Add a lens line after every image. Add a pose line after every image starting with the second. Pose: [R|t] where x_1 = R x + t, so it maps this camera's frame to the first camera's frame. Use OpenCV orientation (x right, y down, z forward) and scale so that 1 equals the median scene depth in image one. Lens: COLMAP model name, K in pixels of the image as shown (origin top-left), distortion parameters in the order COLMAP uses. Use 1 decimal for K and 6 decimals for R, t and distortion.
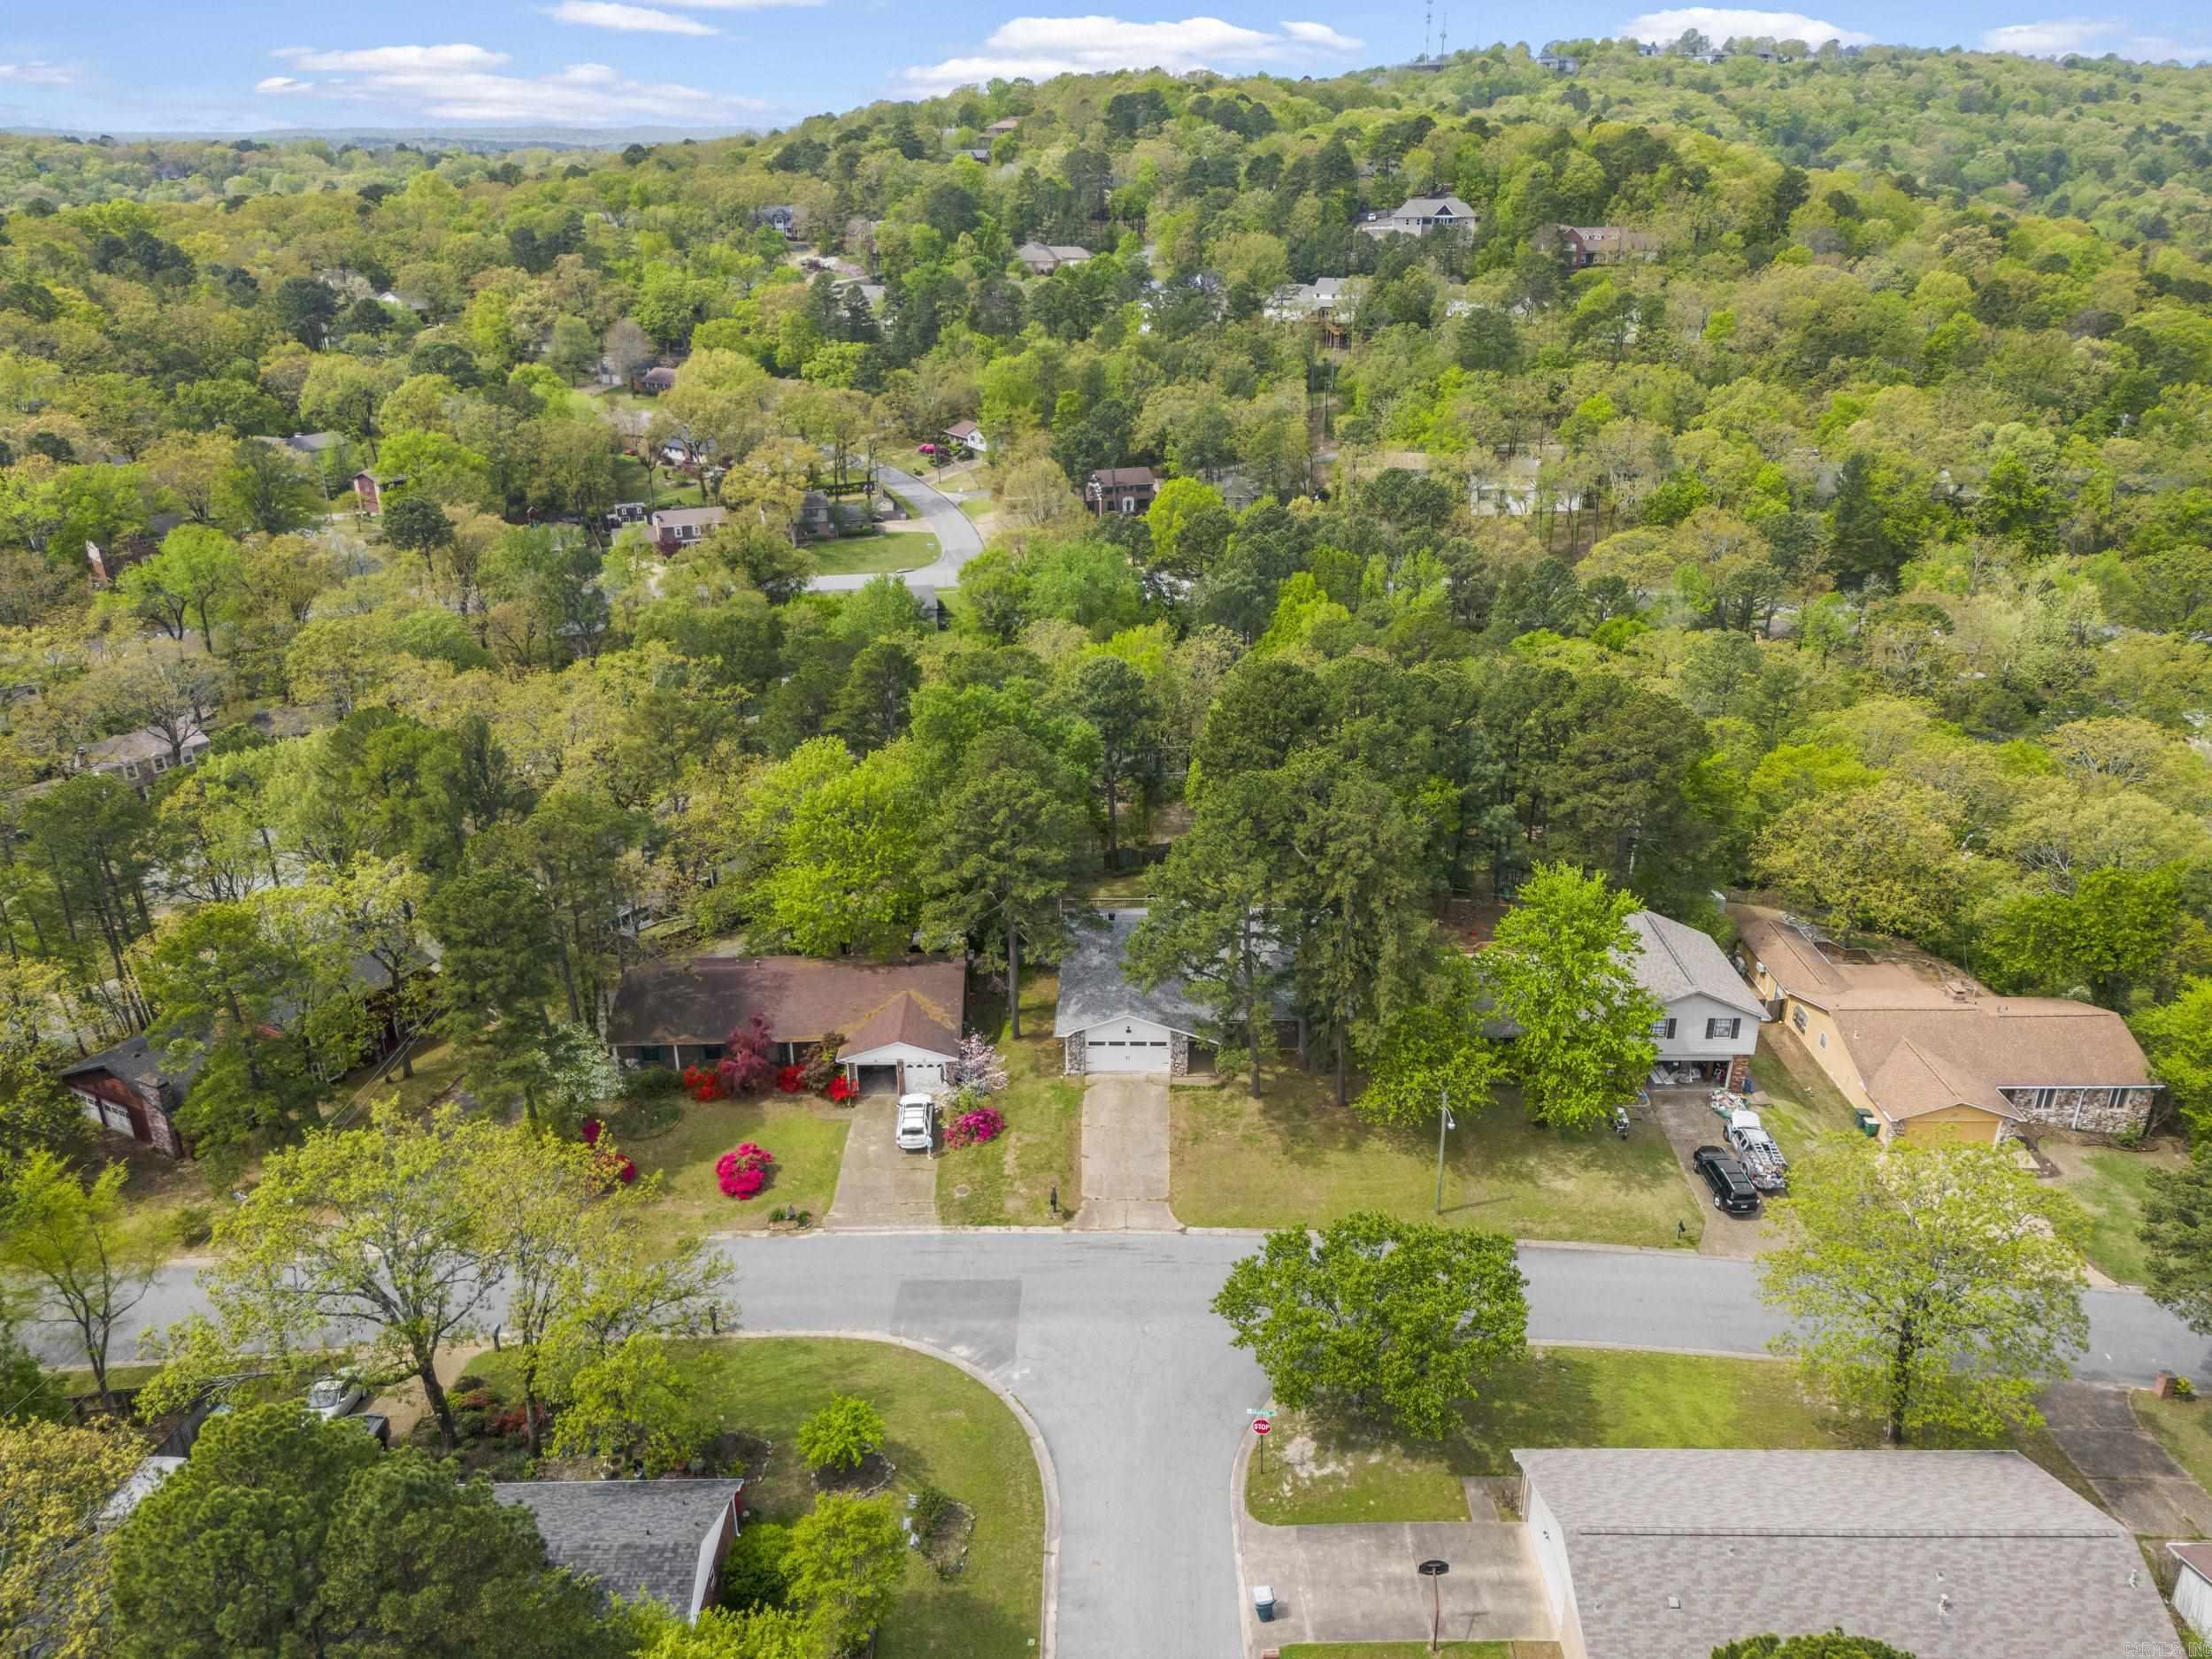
lens RADIAL K [[1598.2, 0, 1106.0], [0, 1598.2, 829.5], [0, 0, 1]] dist [0.062746, -0.051749]
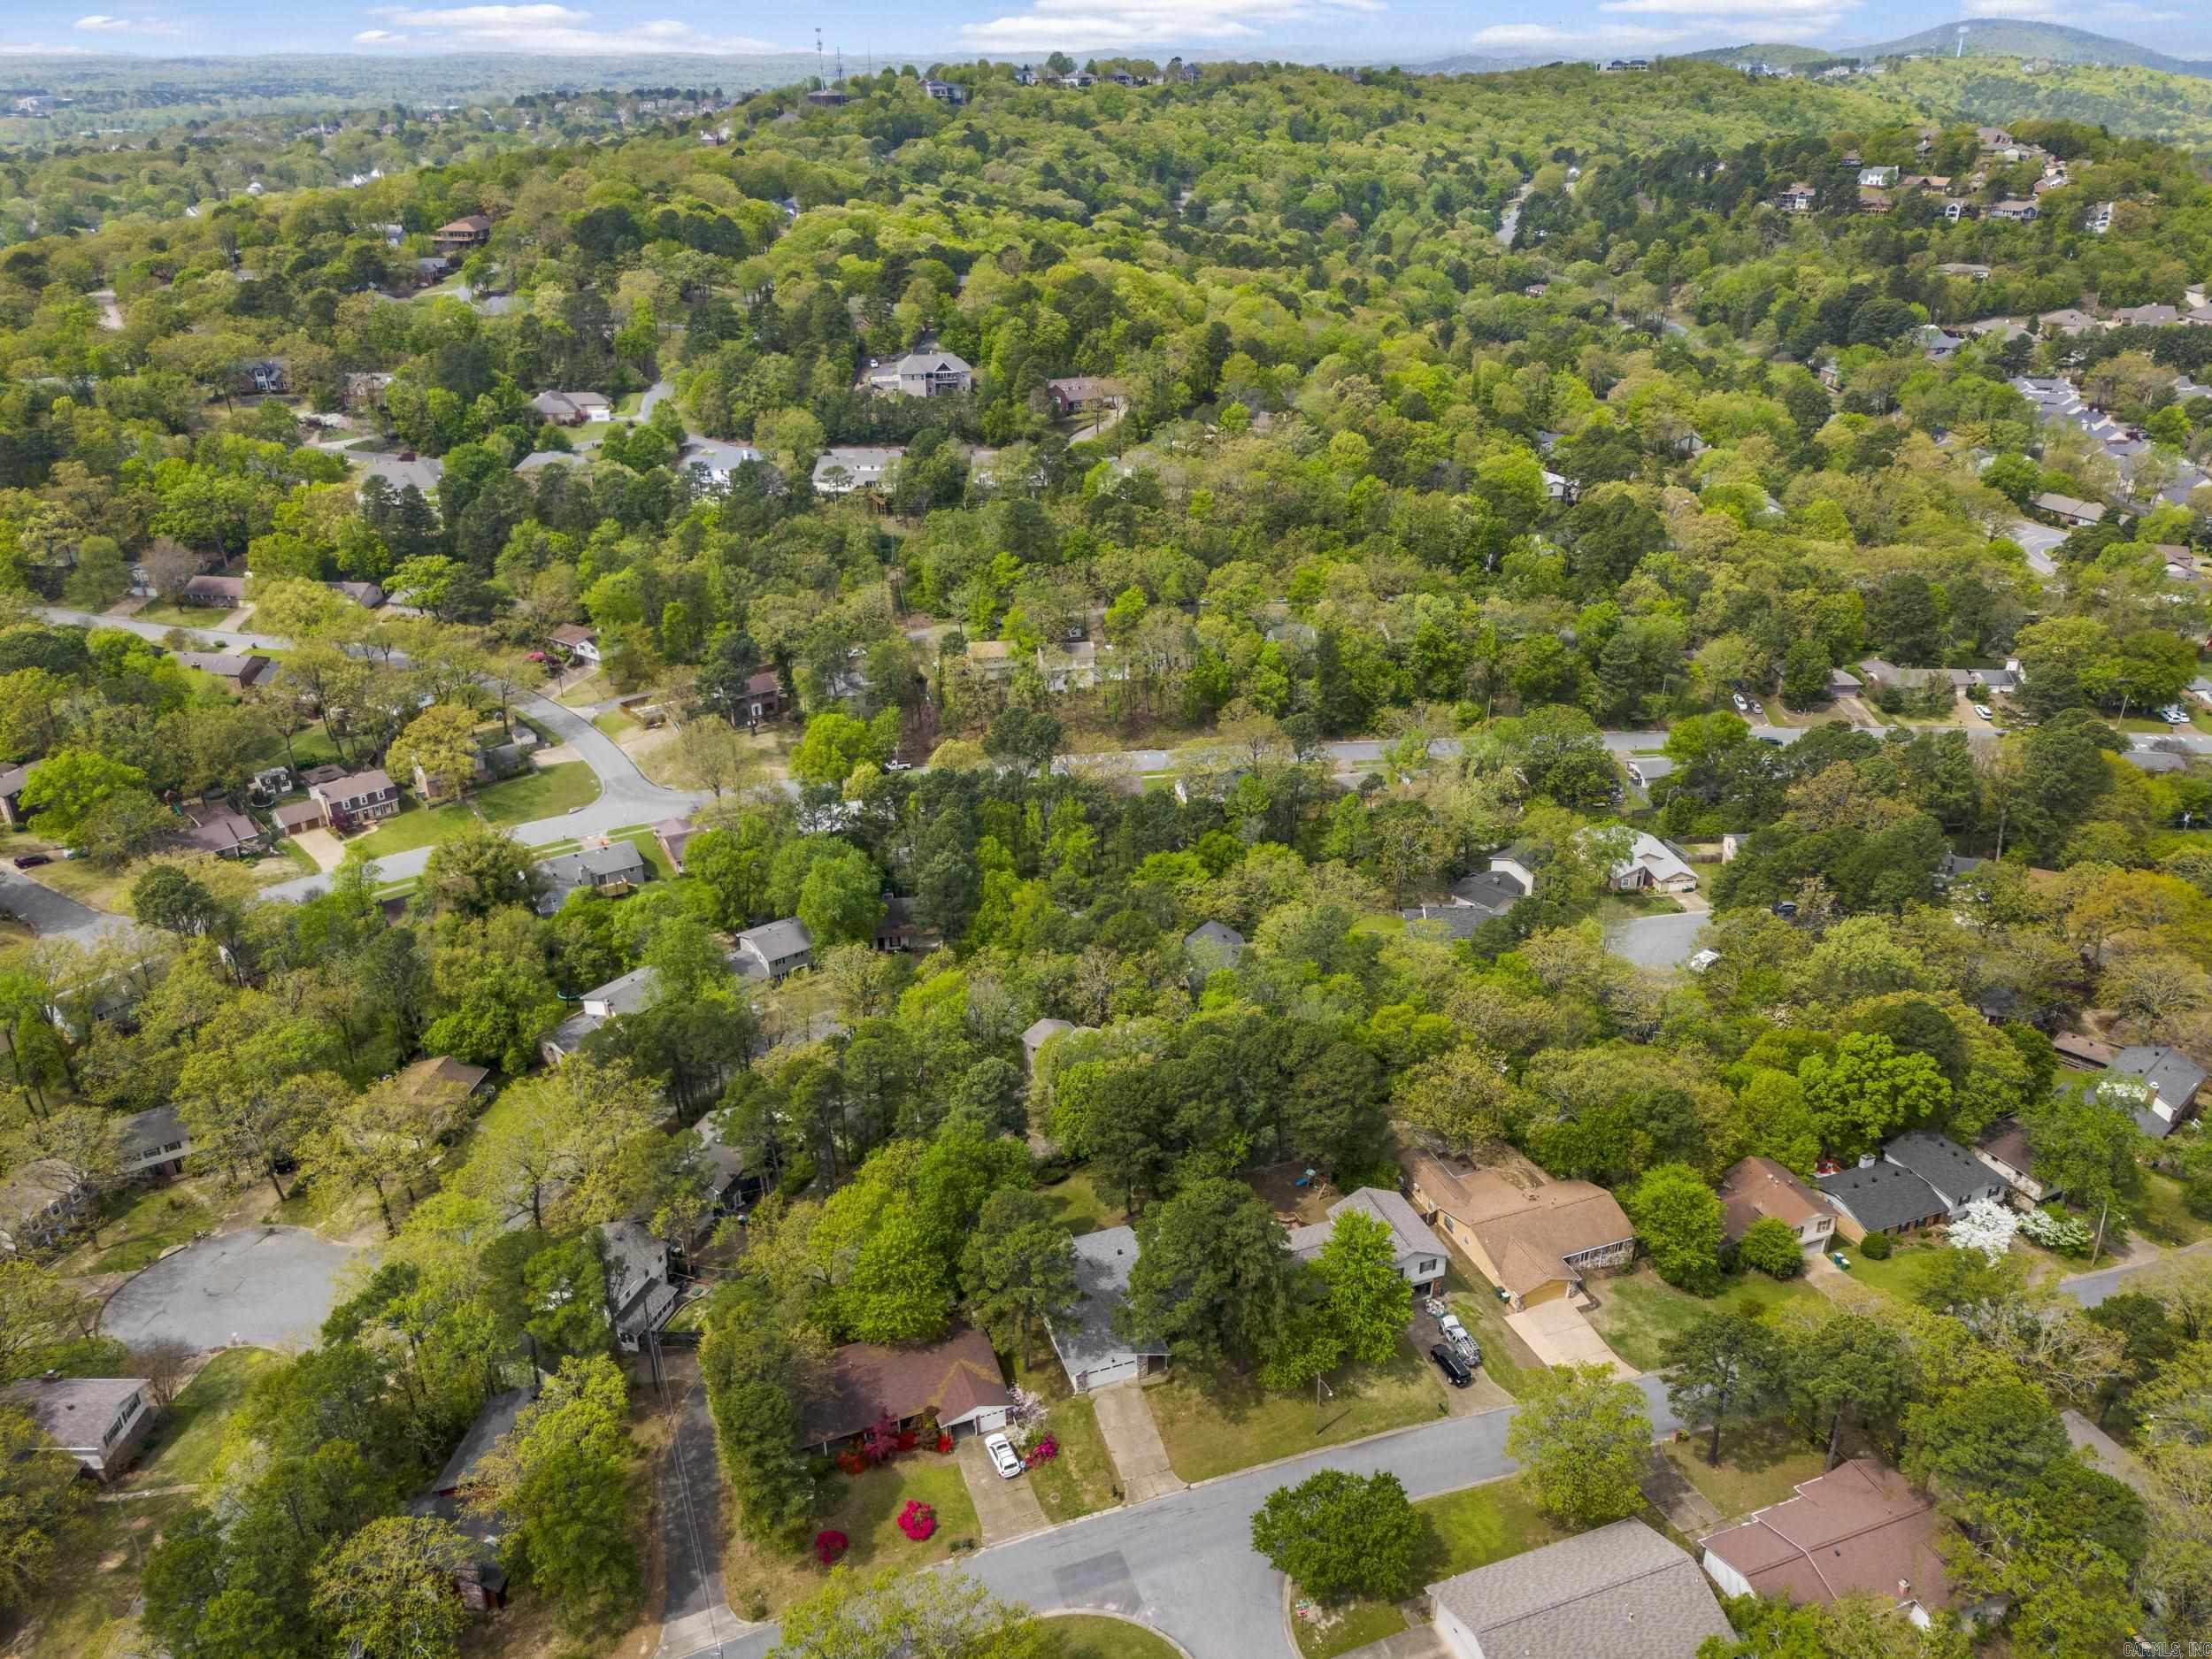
lens RADIAL K [[1598.2, 0, 1106.0], [0, 1598.2, 829.5], [0, 0, 1]] dist [0.062746, -0.051749]
pose [[0.936241, -0.146010, 0.319583, -0.133300], [0.135838, 0.989257, 0.054023, -0.151418], [-0.324038, -0.007167, 0.946017, -0.162223]]
